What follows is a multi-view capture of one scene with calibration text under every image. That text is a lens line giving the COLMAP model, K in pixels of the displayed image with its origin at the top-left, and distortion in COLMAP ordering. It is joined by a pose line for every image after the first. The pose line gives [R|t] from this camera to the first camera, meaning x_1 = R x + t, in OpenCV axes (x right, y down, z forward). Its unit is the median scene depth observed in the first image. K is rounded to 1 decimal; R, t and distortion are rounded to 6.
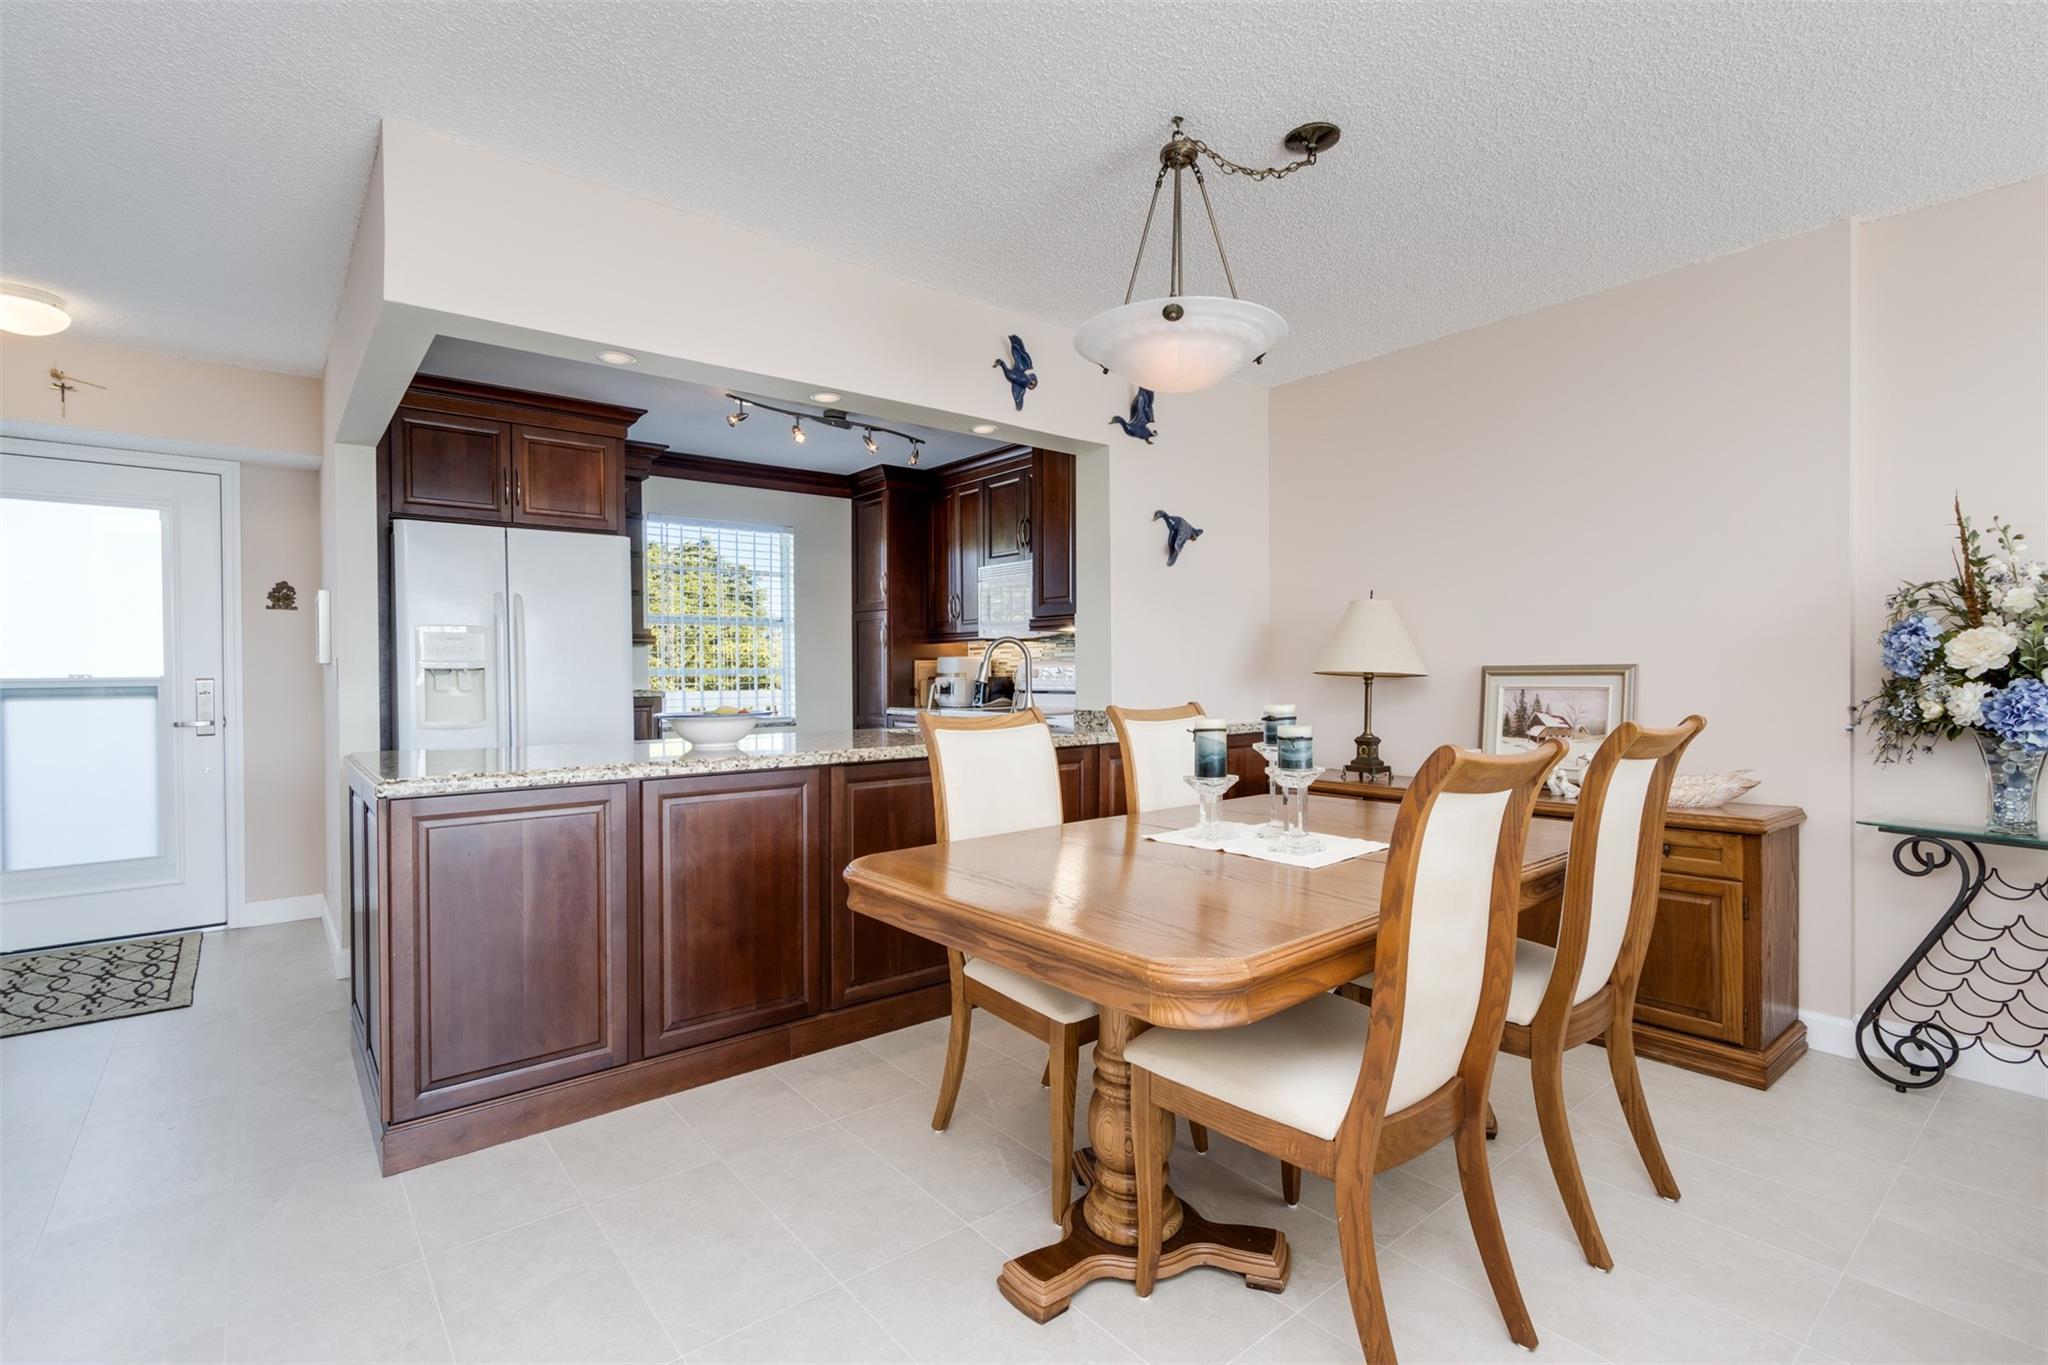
lens RADIAL K [[940.5, 0, 1028.2], [0, 940.5, 679.3], [0, 0, 1]] dist [0.002389, -0.000088]
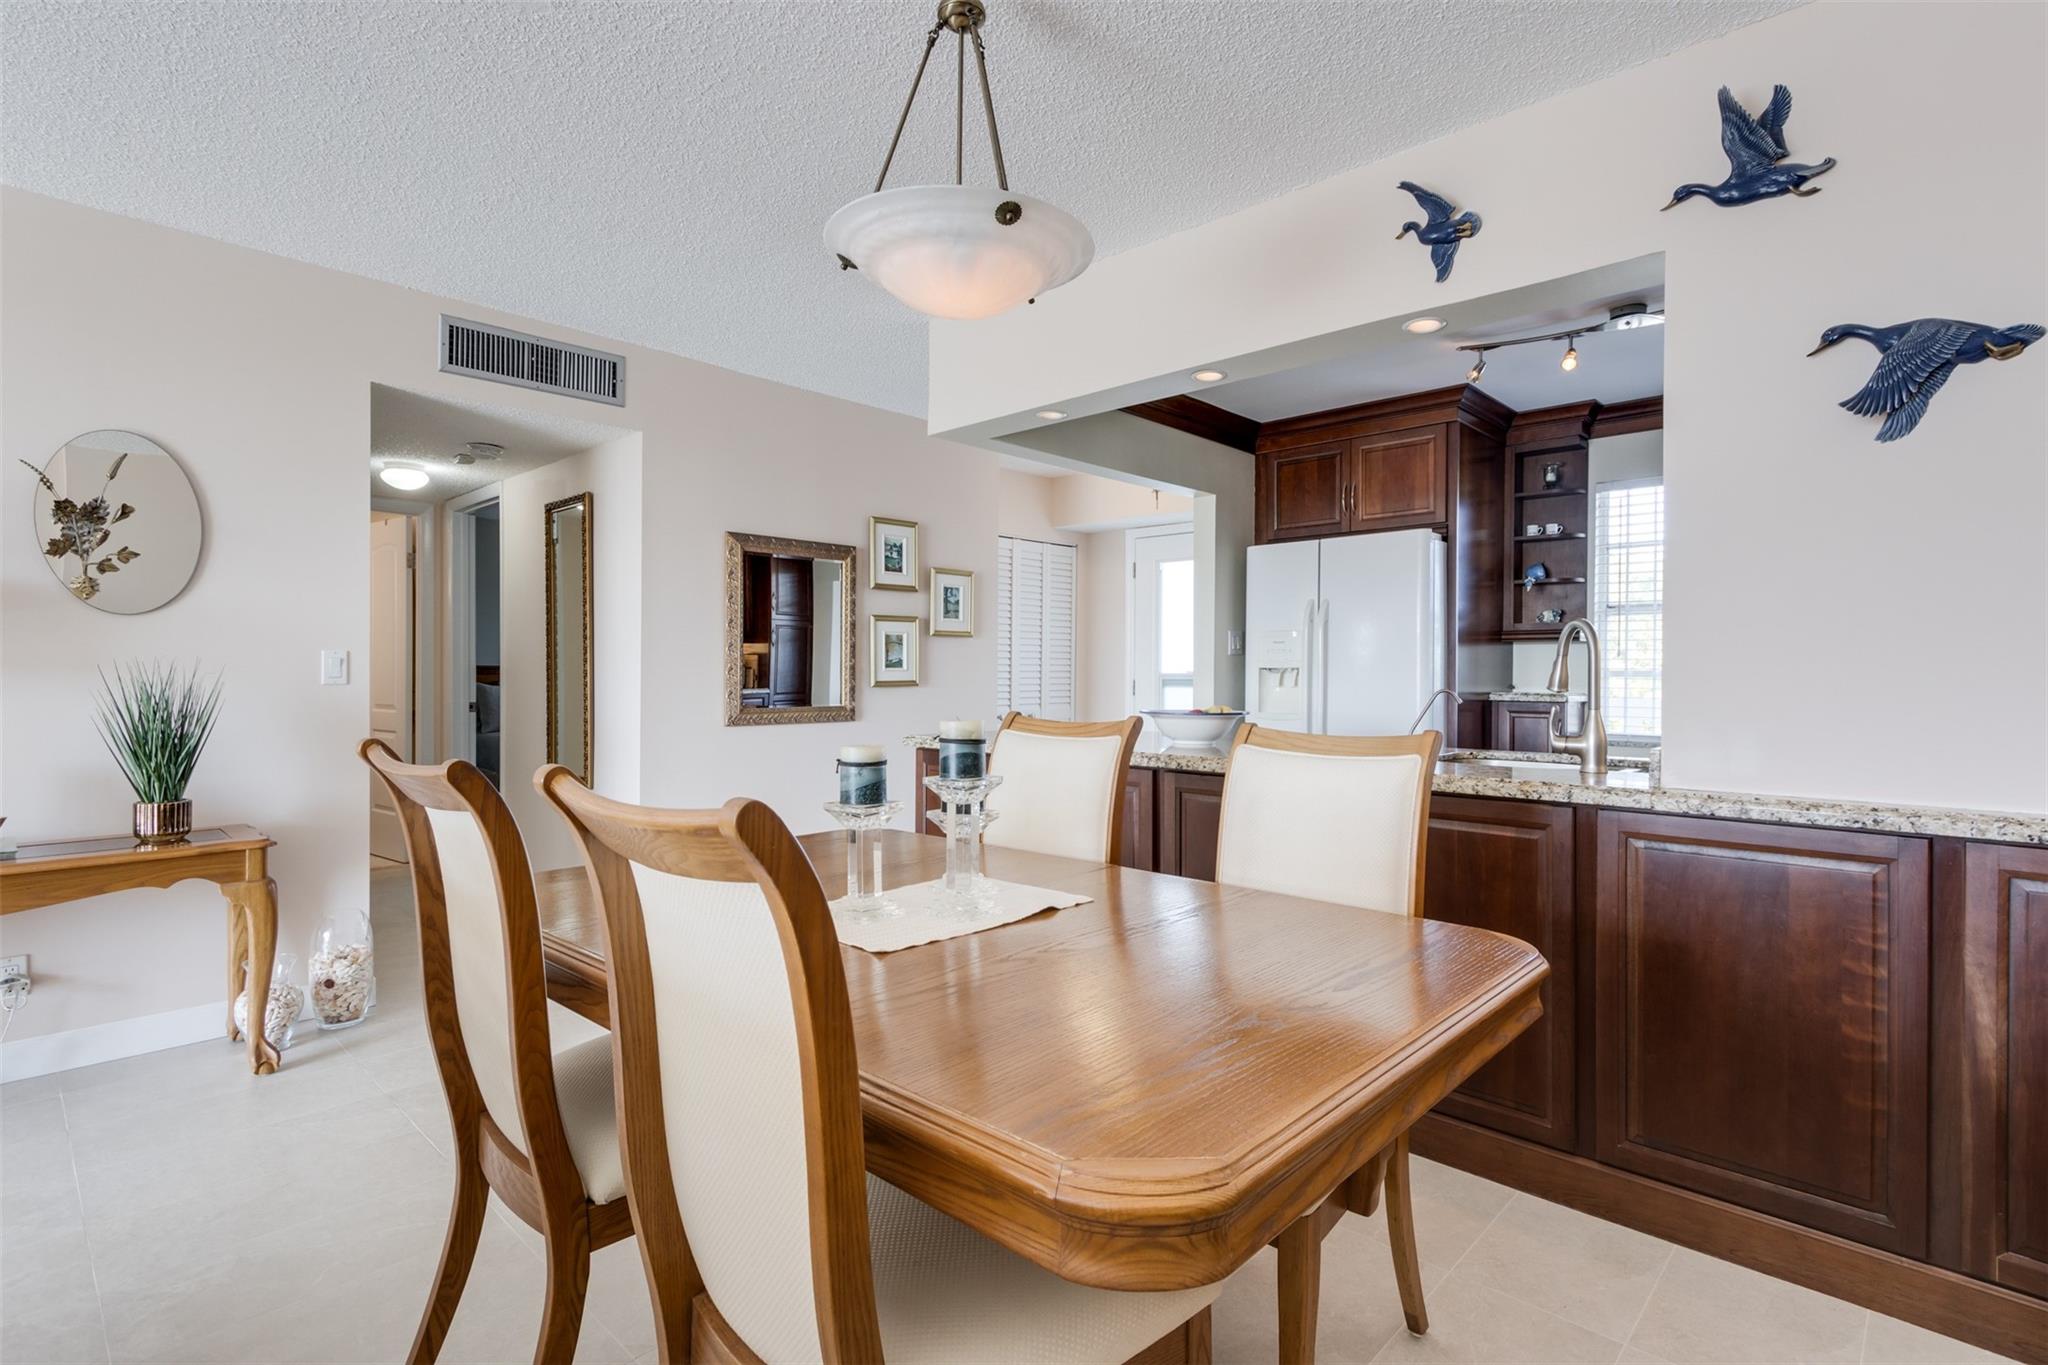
lens RADIAL K [[980.1, 0, 1033.6], [0, 980.1, 673.1], [0, 0, 1]] dist [0.000187, -0.000354]
pose [[0.126329, 0.008267, -0.991954, 0.570019], [-0.014729, 0.999871, 0.006457, -0.008570], [0.991879, 0.013795, 0.126435, 0.559793]]
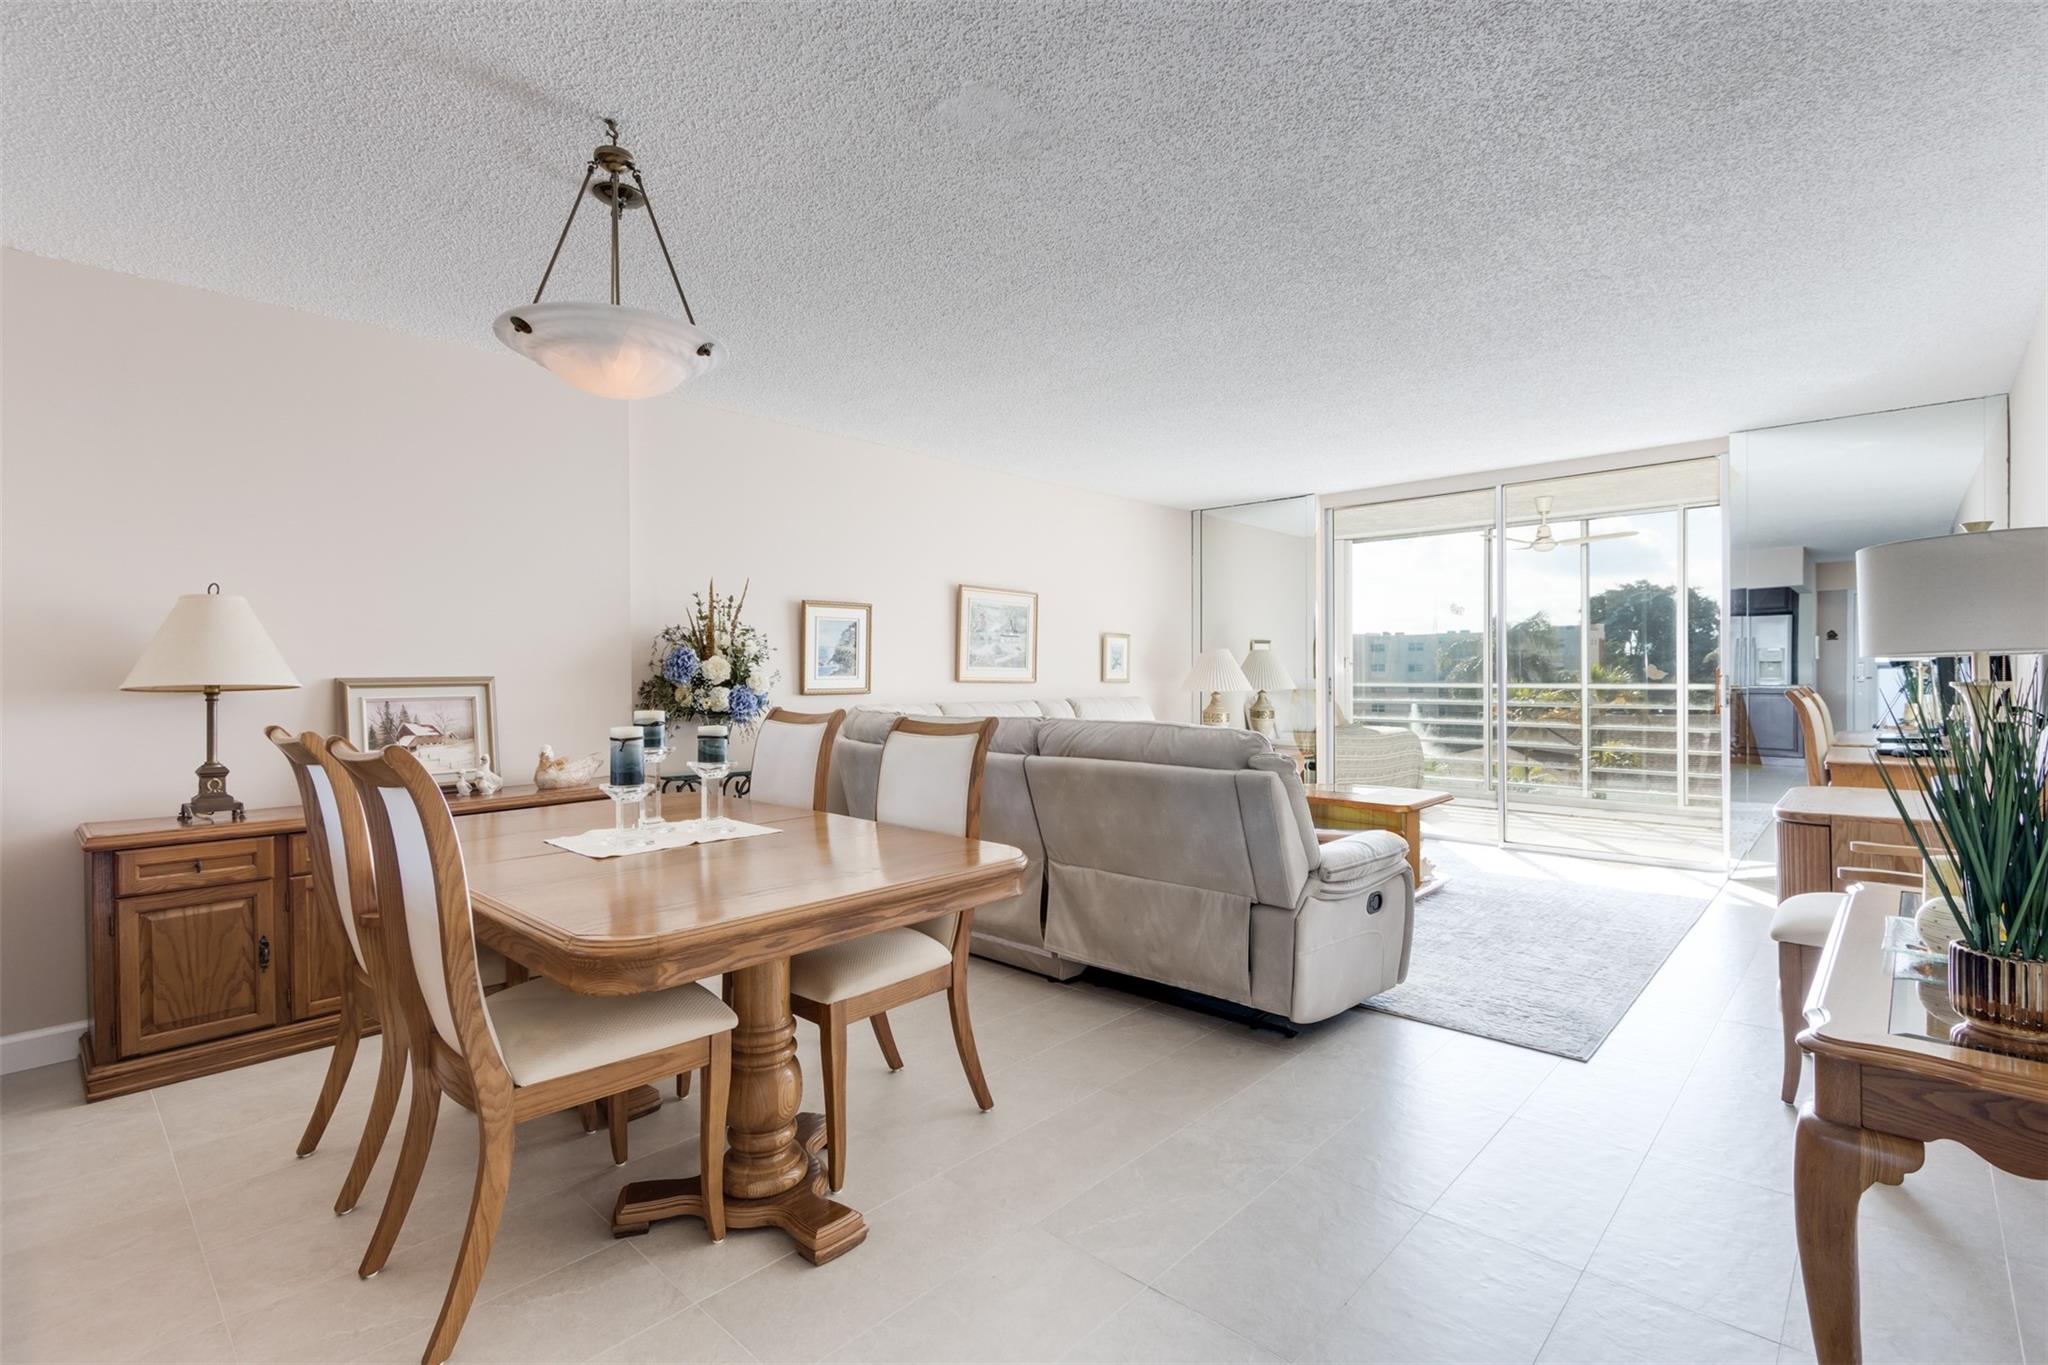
lens RADIAL K [[935.3, 0, 1030.0], [0, 935.3, 676.6], [0, 0, 1]] dist [0.002657, -0.000296]
pose [[-0.133646, 0.003580, 0.991023, -0.505887], [0.016021, 0.999871, -0.001452, -0.002905], [-0.990900, 0.015683, -0.133686, 0.408660]]
